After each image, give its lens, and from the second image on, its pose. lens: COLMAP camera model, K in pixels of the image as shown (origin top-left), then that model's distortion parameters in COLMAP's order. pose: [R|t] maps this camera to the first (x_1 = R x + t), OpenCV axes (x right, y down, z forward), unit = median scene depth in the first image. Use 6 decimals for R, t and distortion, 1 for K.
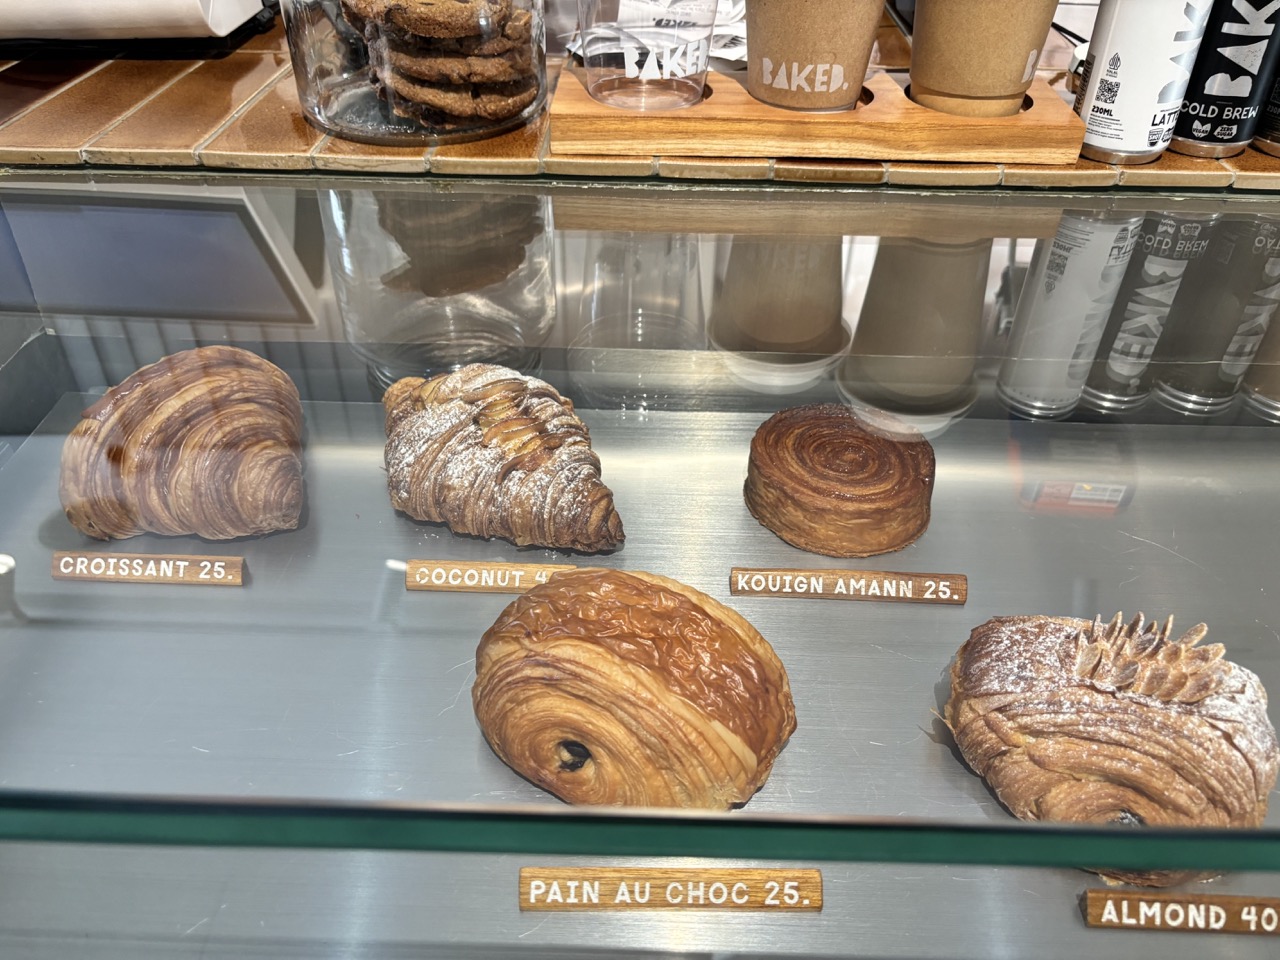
lens RADIAL K [[982.6, 0, 640.0], [0, 982.6, 480.0], [0, 0, 1]] dist [0.005065, 0.001961]
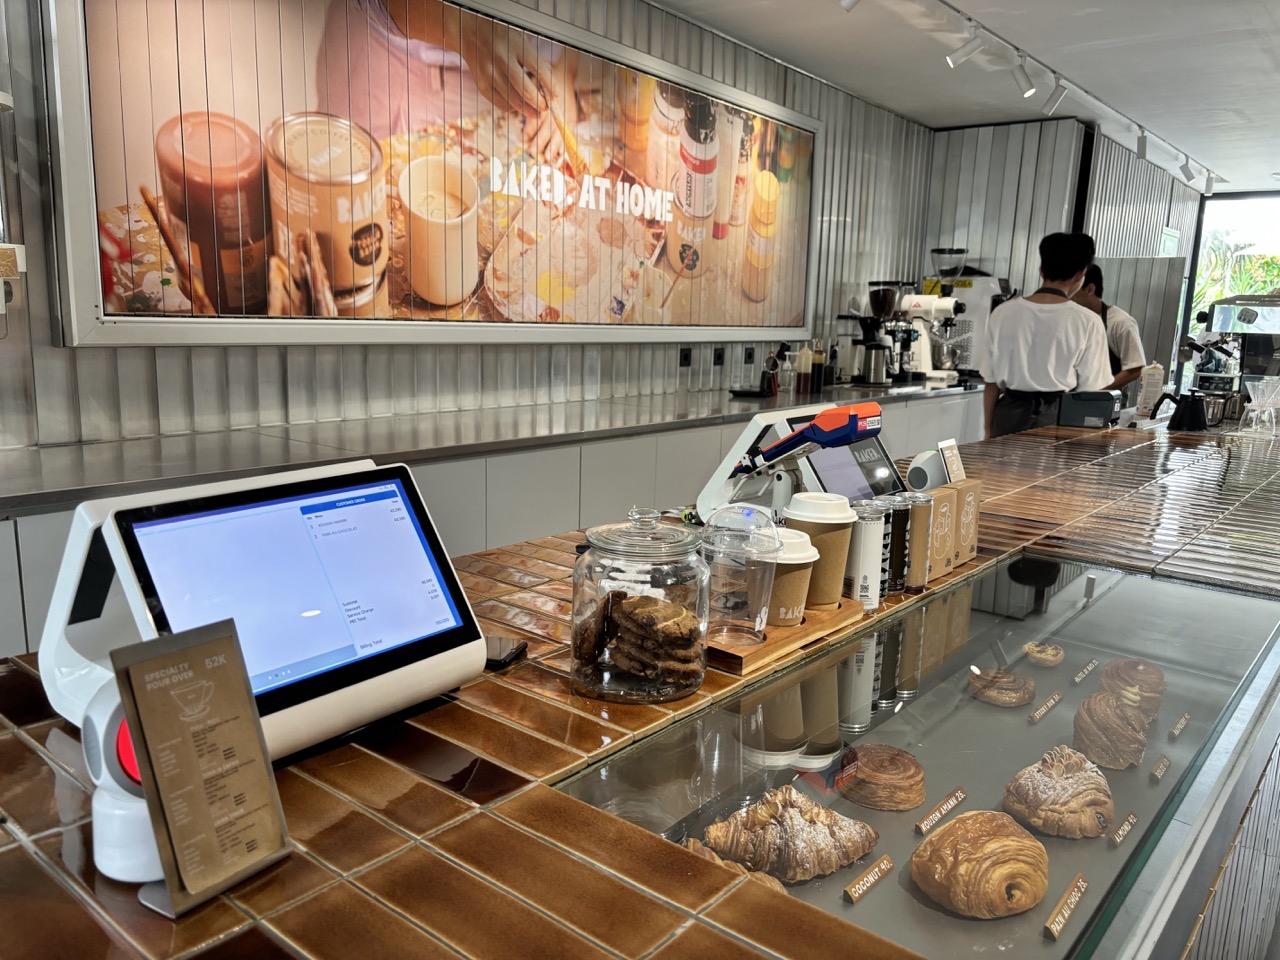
lens RADIAL K [[982.6, 0, 640.0], [0, 982.6, 480.0], [0, 0, 1]] dist [0.005065, 0.001961]
pose [[0.613755, -0.126919, 0.779228, -1.997683], [0.456635, 0.862219, -0.219230, -0.391736], [-0.644041, 0.490377, 0.587147, -0.248752]]
